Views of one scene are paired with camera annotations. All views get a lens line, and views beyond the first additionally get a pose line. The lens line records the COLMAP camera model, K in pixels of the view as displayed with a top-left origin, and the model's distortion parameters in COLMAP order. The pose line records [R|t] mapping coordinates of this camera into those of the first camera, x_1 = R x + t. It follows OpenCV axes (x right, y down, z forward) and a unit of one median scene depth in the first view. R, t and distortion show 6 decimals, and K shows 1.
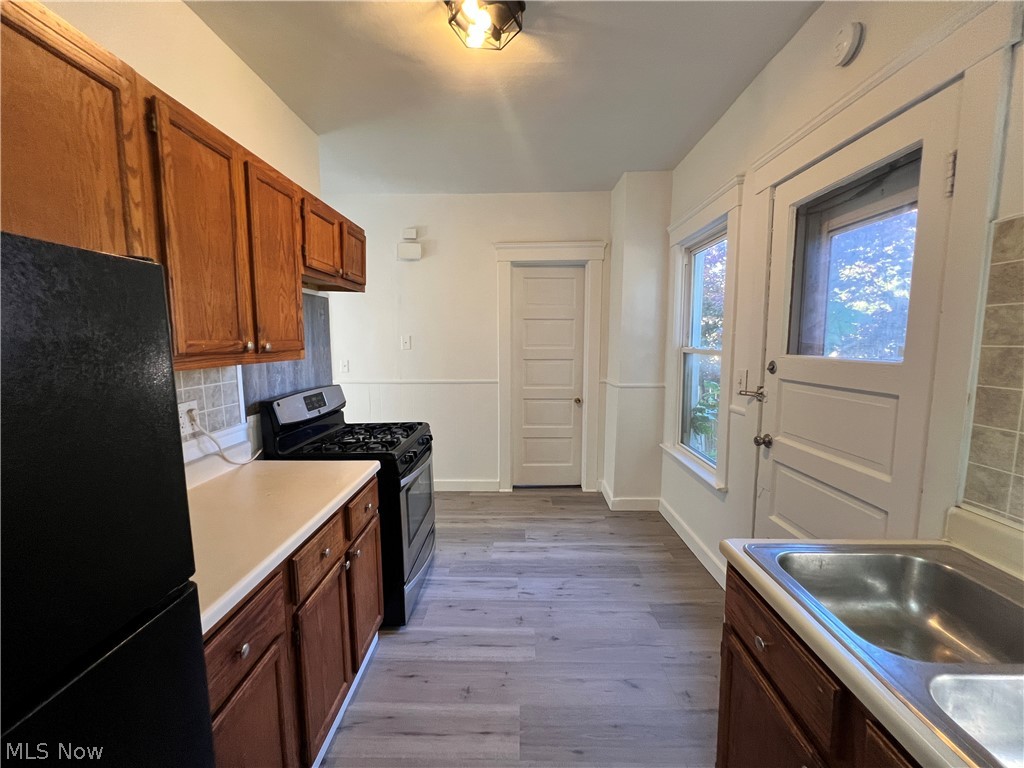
lens RADIAL K [[412.9, 0, 513.6], [0, 412.9, 380.4], [0, 0, 1]] dist [0.001777, 0.000159]
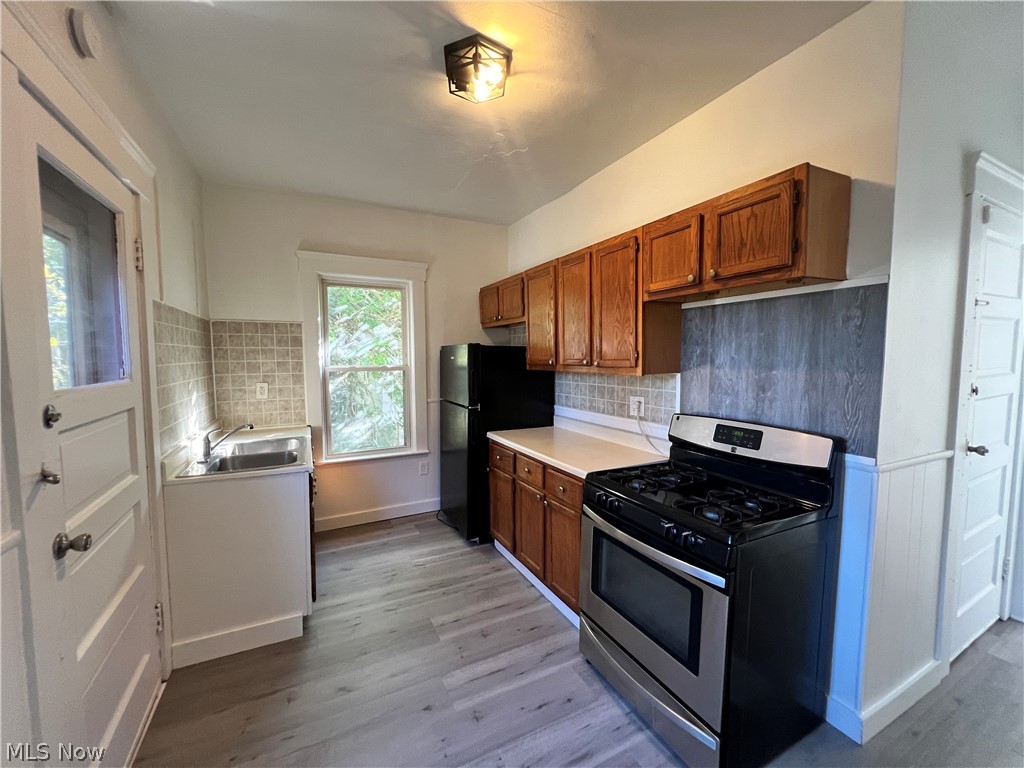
lens RADIAL K [[412.9, 0, 512.9], [0, 412.9, 386.8], [0, 0, 1]] dist [0.001777, 0.000159]
pose [[-0.883070, 0.039467, -0.467579, 0.355908], [-0.043081, 0.985429, 0.164541, -0.203436], [0.467260, 0.165445, -0.868502, 1.914932]]
